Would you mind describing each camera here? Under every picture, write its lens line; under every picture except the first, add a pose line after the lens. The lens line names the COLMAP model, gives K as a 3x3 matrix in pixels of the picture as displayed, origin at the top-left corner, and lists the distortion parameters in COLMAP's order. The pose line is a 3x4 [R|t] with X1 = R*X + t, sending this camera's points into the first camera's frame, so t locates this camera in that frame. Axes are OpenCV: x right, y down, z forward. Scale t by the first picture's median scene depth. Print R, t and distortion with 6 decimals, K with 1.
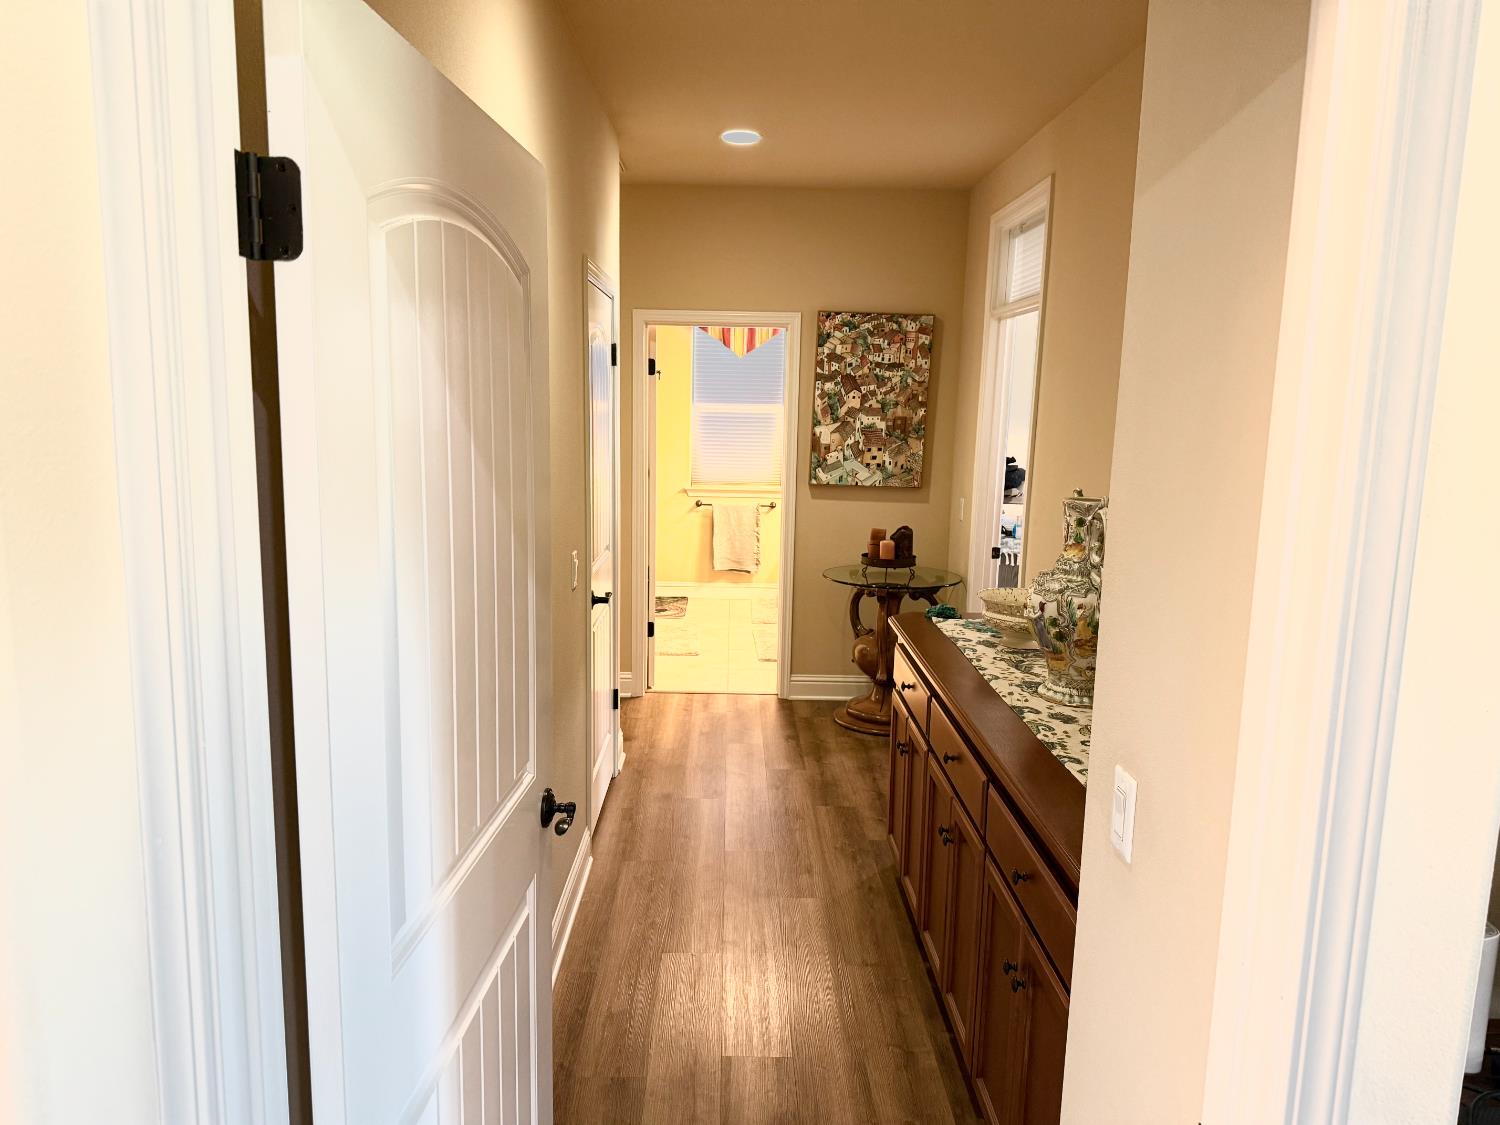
lens RADIAL K [[1057.6, 0, 749.4], [0, 1057.6, 559.8], [0, 0, 1]] dist [0.037728, -0.046624]
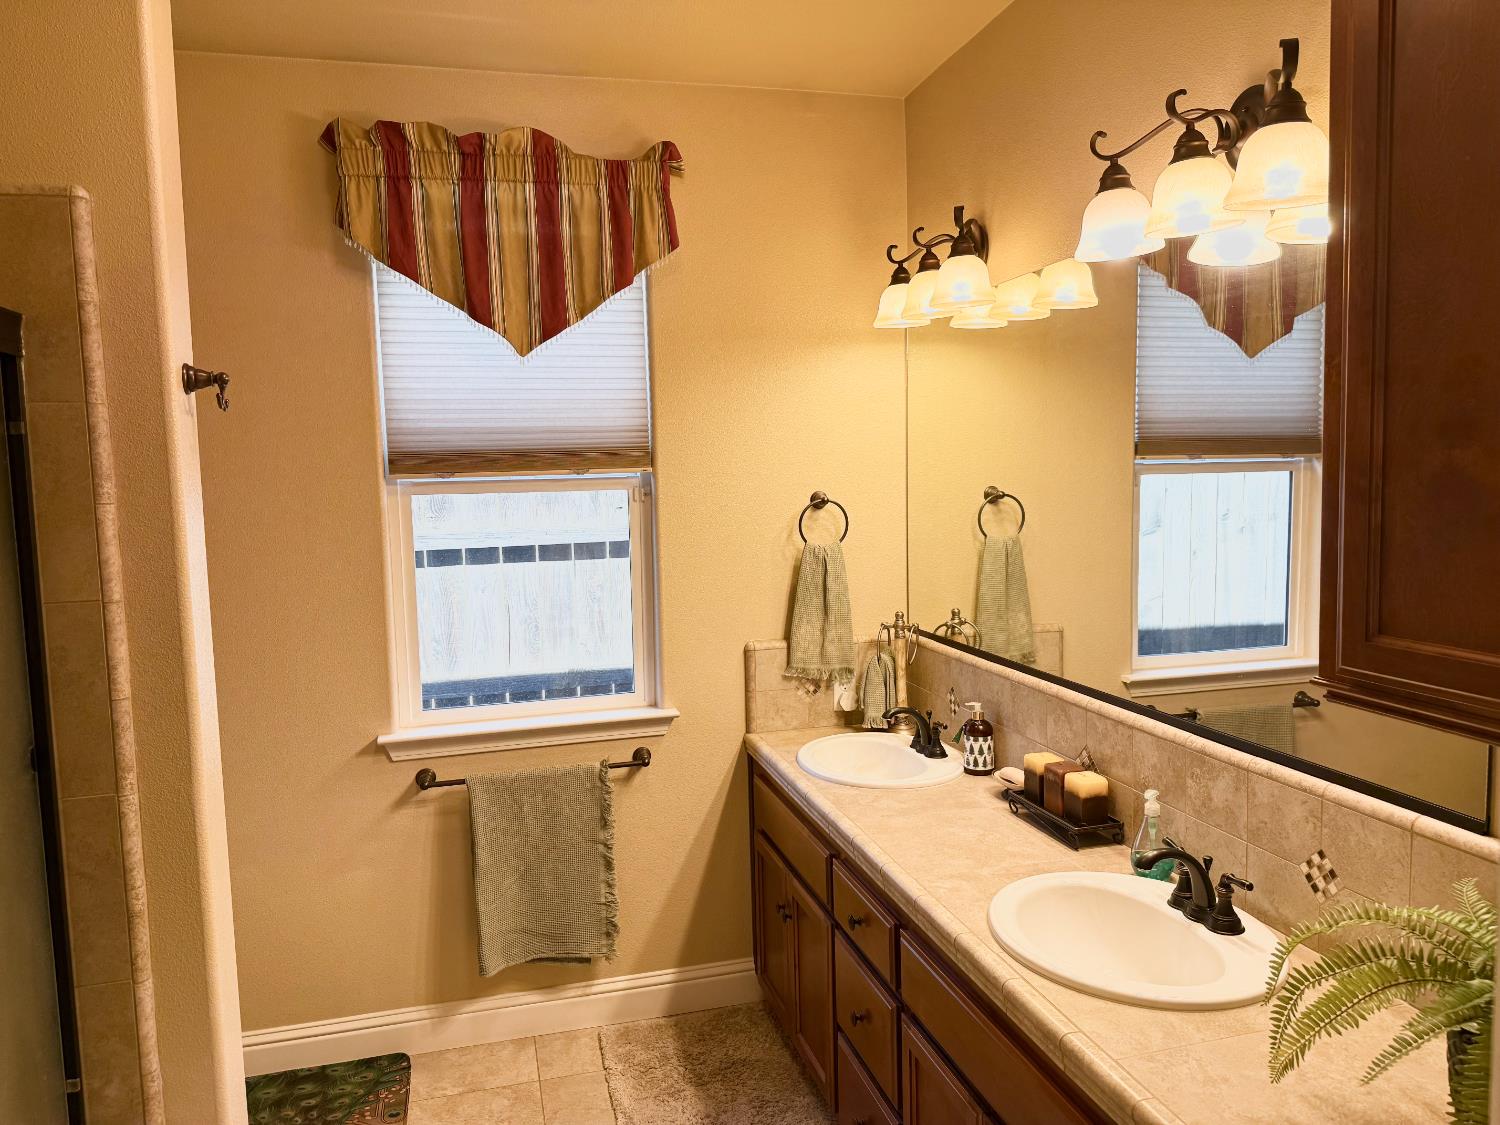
lens RADIAL K [[1057.6, 0, 749.1], [0, 1057.6, 564.1], [0, 0, 1]] dist [0.037728, -0.046624]
pose [[0.984329, -0.059154, 0.166121, 0.001636], [0.071129, 0.995209, -0.067082, -0.090795], [-0.161357, 0.077846, 0.983821, 0.639017]]
